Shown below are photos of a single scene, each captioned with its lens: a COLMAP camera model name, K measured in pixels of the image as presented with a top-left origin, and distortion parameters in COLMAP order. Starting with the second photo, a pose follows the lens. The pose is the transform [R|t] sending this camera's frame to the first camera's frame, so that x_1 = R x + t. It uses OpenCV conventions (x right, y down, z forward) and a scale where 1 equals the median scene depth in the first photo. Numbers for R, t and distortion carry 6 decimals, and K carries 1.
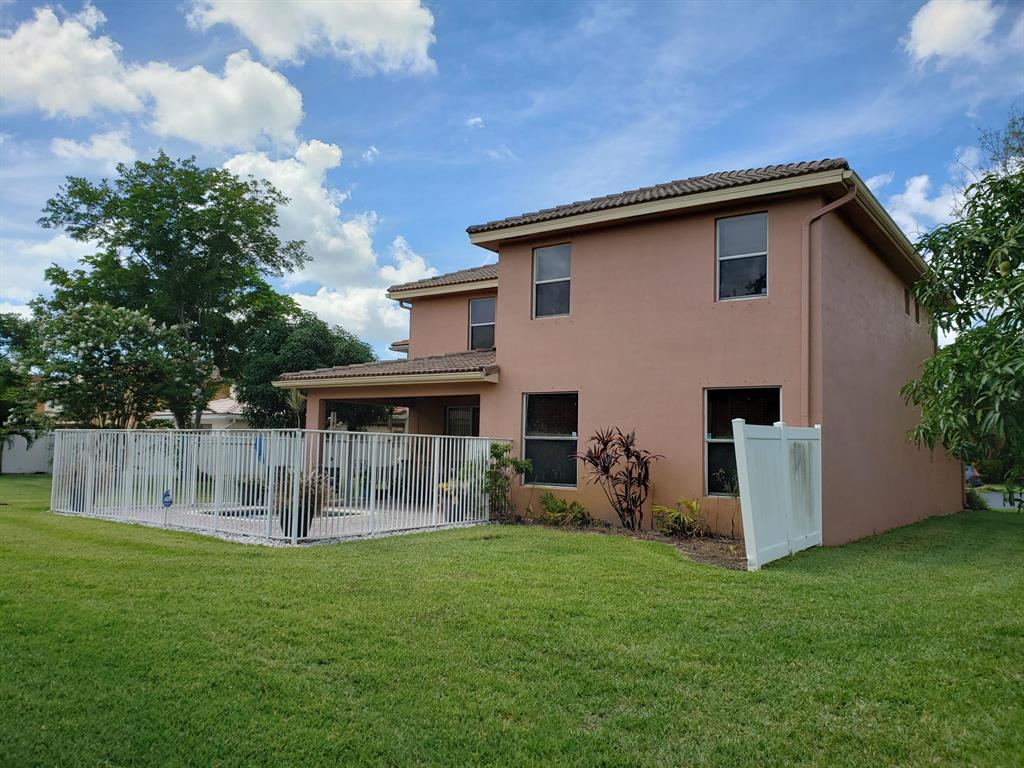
lens RADIAL K [[778.3, 0, 511.9], [0, 778.3, 403.3], [0, 0, 1]] dist [-0.050216, 0.004848]
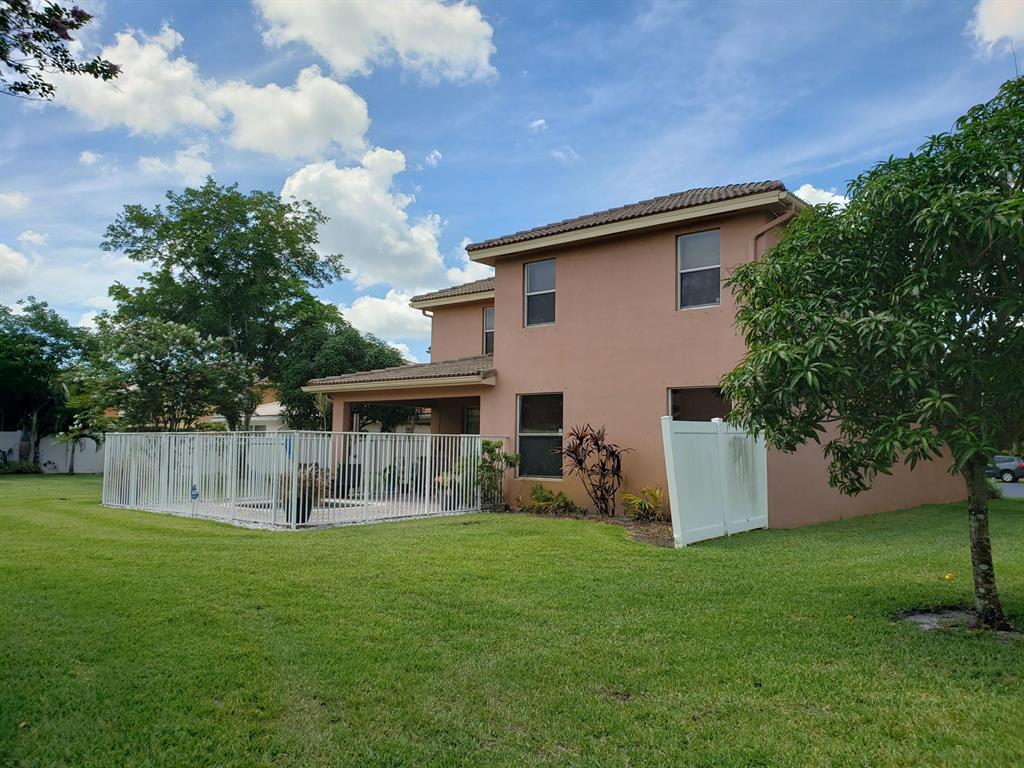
lens RADIAL K [[776.9, 0, 556.1], [0, 776.9, 381.5], [0, 0, 1]] dist [-0.068234, -0.005848]
pose [[0.999250, -0.017216, -0.034671, 0.080175], [0.016344, 0.999547, -0.025292, -0.001820], [0.035090, 0.024706, 0.999079, -0.073724]]
